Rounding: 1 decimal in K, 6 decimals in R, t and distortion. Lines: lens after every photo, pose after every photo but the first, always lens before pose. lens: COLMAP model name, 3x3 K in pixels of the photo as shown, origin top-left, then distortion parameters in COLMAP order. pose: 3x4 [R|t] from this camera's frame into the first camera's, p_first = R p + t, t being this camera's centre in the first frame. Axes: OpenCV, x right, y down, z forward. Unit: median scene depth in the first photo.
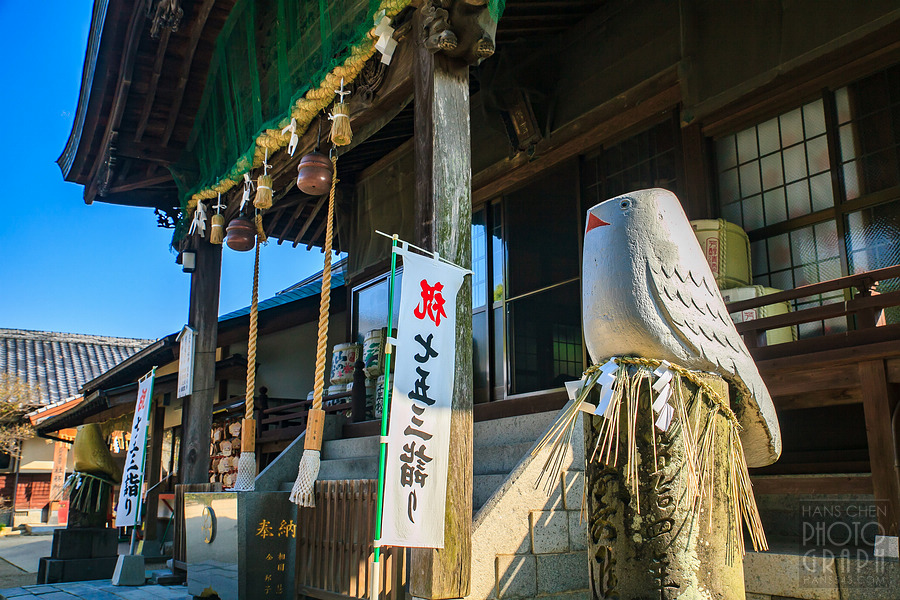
lens RADIAL K [[838.0, 0, 450.0], [0, 838.0, 300.0], [0, 0, 1]] dist [-0.020262, 0.008077]
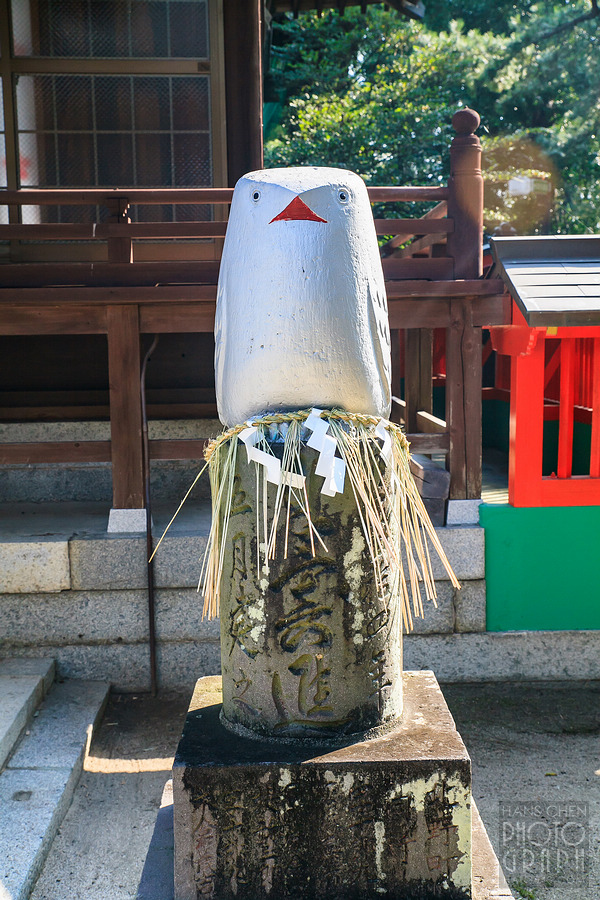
lens RADIAL K [[1129.1, 0, 300.0], [0, 1129.1, 450.0], [0, 0, 1]] dist [0.070455, 0.000262]
pose [[0.506415, -0.098759, 0.856616, -0.710959], [-0.178196, 0.959990, 0.216023, -0.117011], [-0.843676, -0.262043, 0.468555, 0.563821]]
